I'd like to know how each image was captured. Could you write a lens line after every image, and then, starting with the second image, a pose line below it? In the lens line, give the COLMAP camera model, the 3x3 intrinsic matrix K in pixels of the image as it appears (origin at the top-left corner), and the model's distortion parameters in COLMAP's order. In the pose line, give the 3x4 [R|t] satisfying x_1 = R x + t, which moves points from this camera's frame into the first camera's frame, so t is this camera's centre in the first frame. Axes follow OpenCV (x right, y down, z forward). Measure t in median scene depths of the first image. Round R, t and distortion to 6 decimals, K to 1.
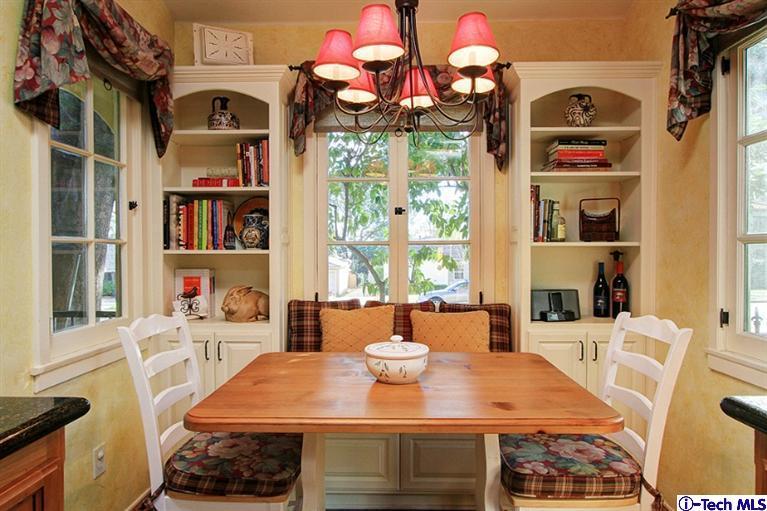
lens RADIAL K [[521.3, 0, 380.9], [0, 521.3, 258.4], [0, 0, 1]] dist [-0.012093, 0.008983]
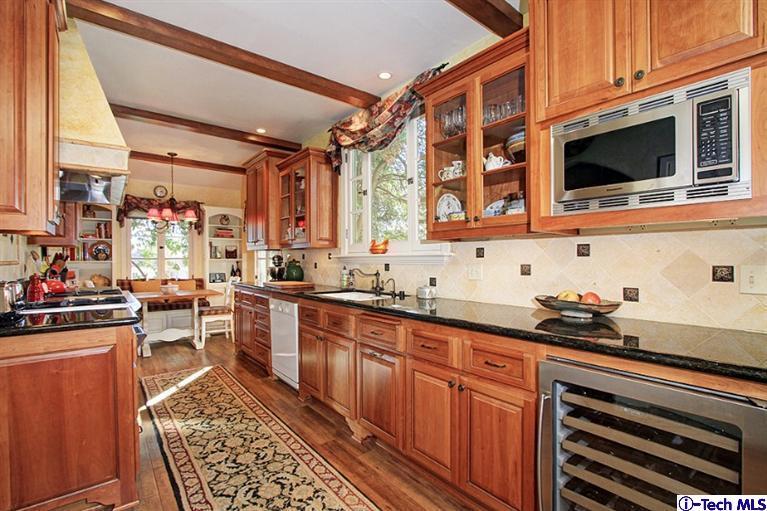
lens RADIAL K [[353.5, 0, 375.8], [0, 353.5, 261.5], [0, 0, 1]] dist [-0.002171, 0.000167]
pose [[0.777964, -0.002053, 0.628305, -0.296315], [0.002886, 0.999996, -0.000306, -0.010346], [-0.628302, 0.002052, 0.777967, -1.390303]]
